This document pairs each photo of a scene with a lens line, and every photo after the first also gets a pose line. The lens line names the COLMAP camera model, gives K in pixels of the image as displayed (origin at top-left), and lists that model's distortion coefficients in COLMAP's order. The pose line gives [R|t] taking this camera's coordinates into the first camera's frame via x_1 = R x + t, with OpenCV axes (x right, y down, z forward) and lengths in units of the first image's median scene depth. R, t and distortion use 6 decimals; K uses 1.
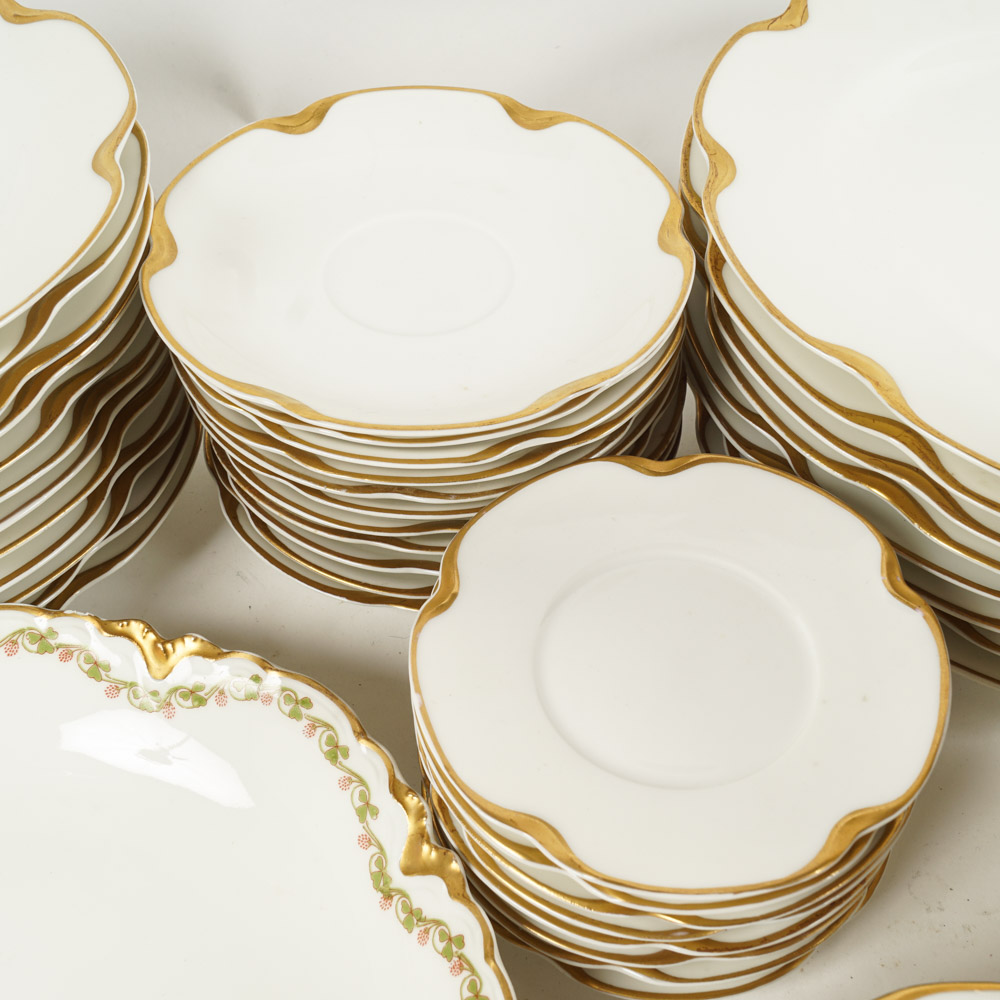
lens RADIAL K [[1314.7, 0, 498.7], [0, 1314.7, 523.6], [0, 0, 1]] dist [-0.092028, -0.000789]
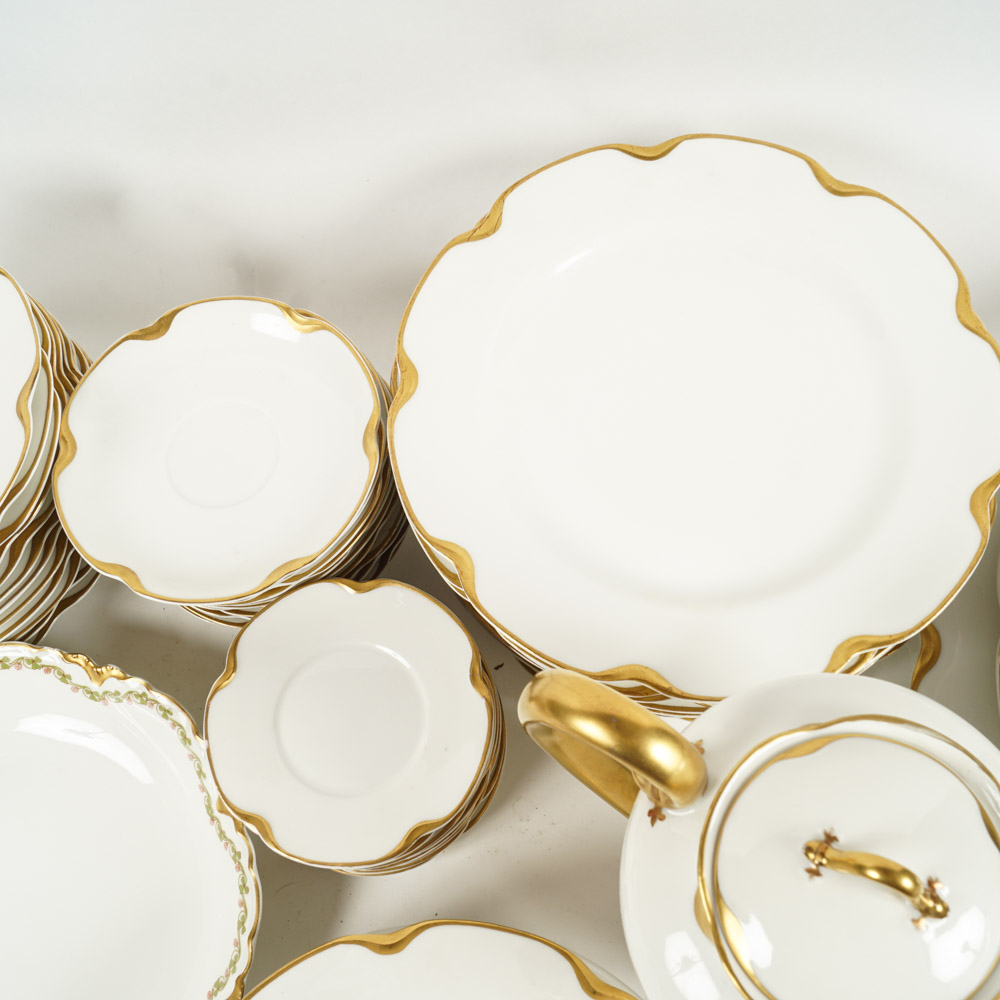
lens RADIAL K [[1071.0, 0, 500.0], [0, 1071.0, 500.0], [0, 0, 1]] dist [-0.113248, 0.001863]
pose [[0.996996, 0.011520, -0.076598, 0.425327], [0.013051, 0.949758, 0.312714, -0.602789], [0.076352, -0.312775, 0.946754, -0.265466]]
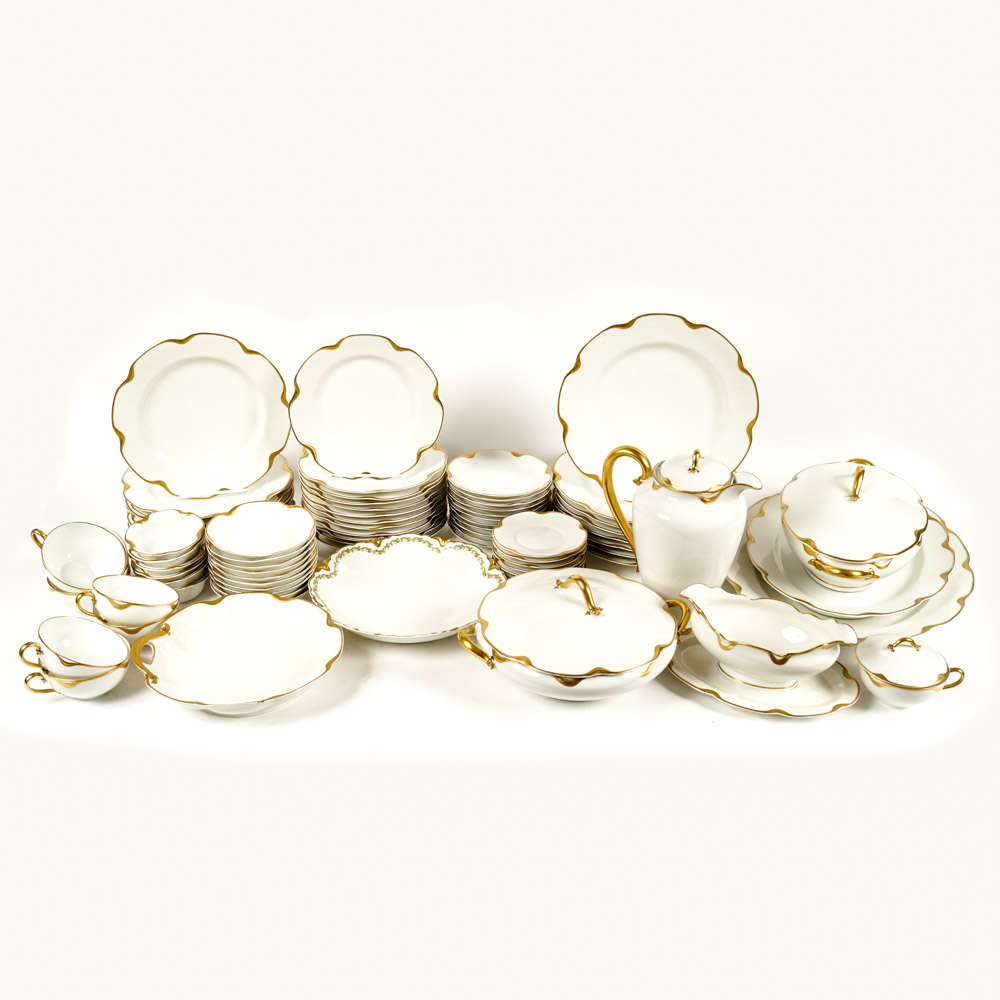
lens RADIAL K [[1071.0, 0, 500.0], [0, 1071.0, 500.0], [0, 0, 1]] dist [-0.113248, 0.001863]
pose [[0.997384, 0.041208, -0.059389, 0.219364], [-0.060056, 0.929641, -0.363540, 1.543774], [0.040230, 0.366156, 0.929684, -3.134045]]
